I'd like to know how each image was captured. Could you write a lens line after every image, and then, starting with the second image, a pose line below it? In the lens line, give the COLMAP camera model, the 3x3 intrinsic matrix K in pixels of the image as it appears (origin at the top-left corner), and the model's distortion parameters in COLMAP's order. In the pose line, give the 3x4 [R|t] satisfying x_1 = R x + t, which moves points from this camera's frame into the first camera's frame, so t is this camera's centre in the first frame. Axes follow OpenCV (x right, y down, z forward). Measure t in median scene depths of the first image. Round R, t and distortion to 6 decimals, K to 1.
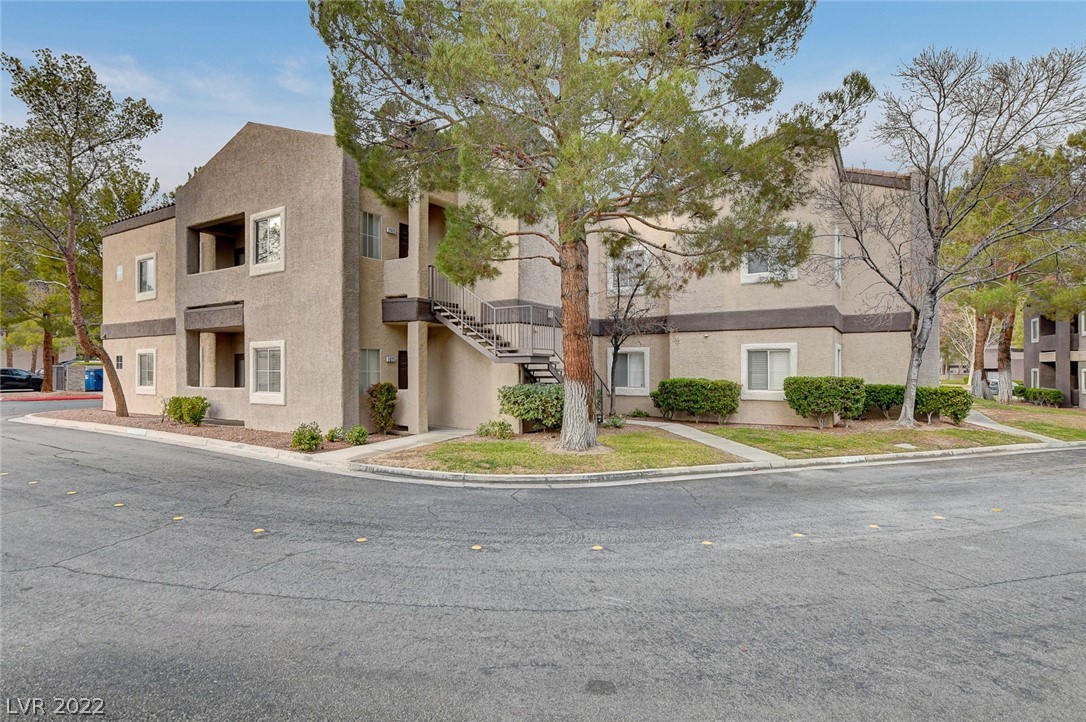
lens RADIAL K [[588.7, 0, 543.0], [0, 588.7, 361.0], [0, 0, 1]] dist [-0.019111, -0.000559]
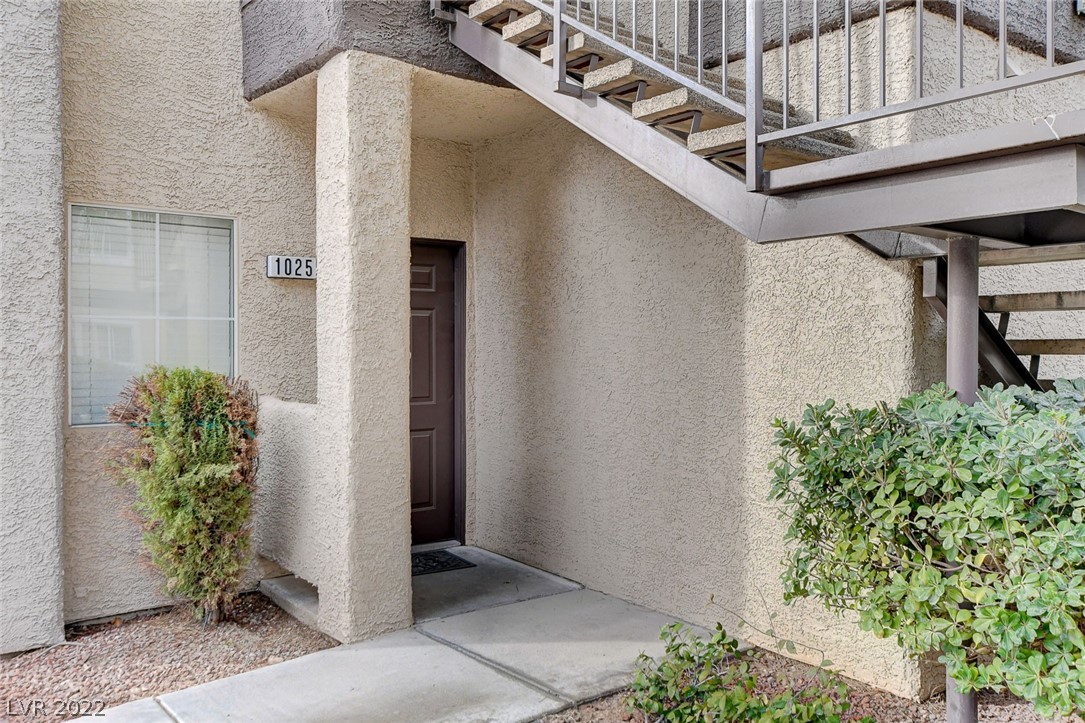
lens RADIAL K [[893.6, 0, 542.5], [0, 893.6, 361.5], [0, 0, 1]] dist [-0.002183, -0.000535]
pose [[0.945993, 0.005385, -0.324141, -0.057746], [0.004404, 0.999556, 0.029459, 0.024483], [0.324156, -0.029295, 0.945550, 0.749018]]
